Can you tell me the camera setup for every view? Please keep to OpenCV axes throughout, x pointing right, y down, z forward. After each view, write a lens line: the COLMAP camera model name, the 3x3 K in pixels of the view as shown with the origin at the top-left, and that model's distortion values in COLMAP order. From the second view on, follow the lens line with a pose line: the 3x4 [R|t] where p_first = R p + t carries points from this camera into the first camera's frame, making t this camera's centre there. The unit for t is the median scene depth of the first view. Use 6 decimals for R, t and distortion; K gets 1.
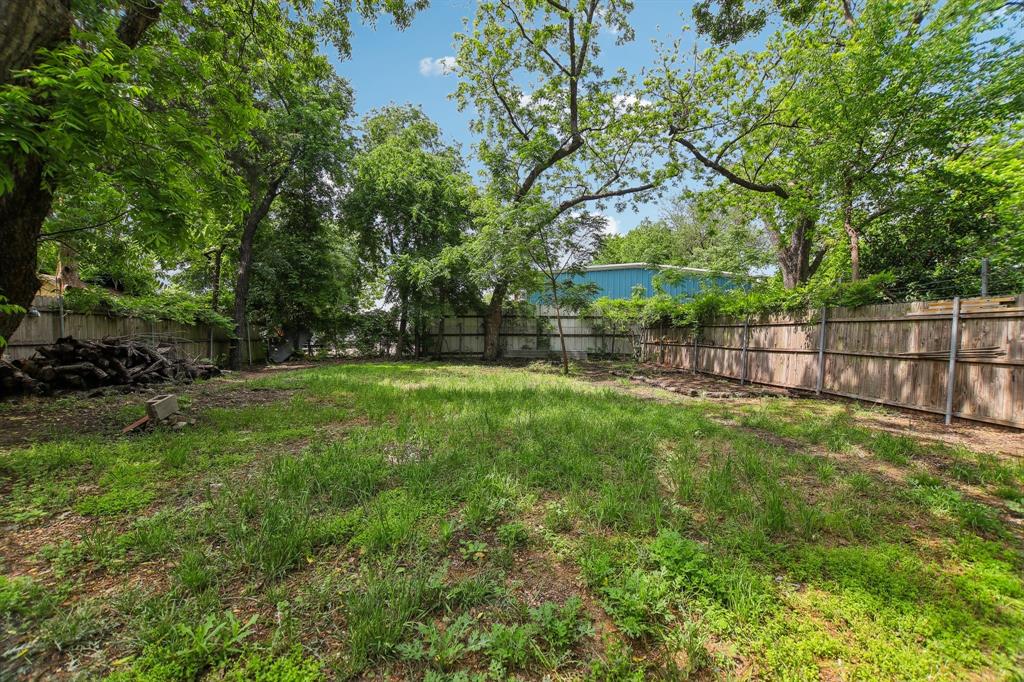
lens RADIAL K [[419.4, 0, 512.0], [0, 419.4, 341.0], [0, 0, 1]] dist [-0.002003, -0.012591]
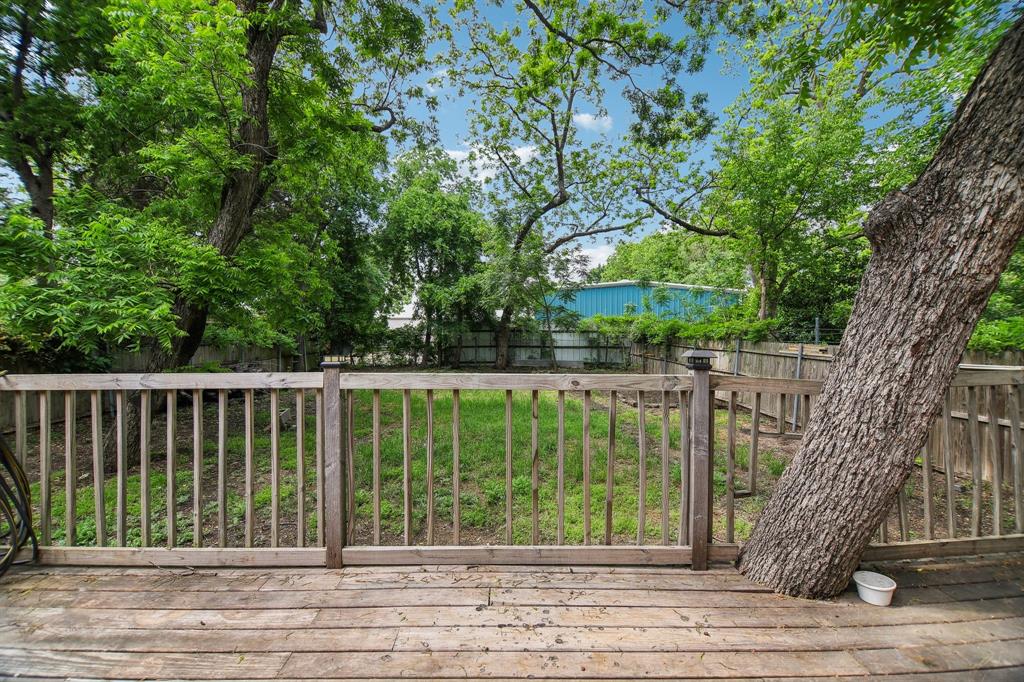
lens RADIAL K [[437.0, 0, 516.9], [0, 437.0, 328.4], [0, 0, 1]] dist [0.024219, -0.014477]
pose [[0.998091, -0.005250, -0.061539, 0.069213], [0.004630, 0.999937, -0.010202, -0.054710], [0.061589, 0.009897, 0.998053, -0.225382]]
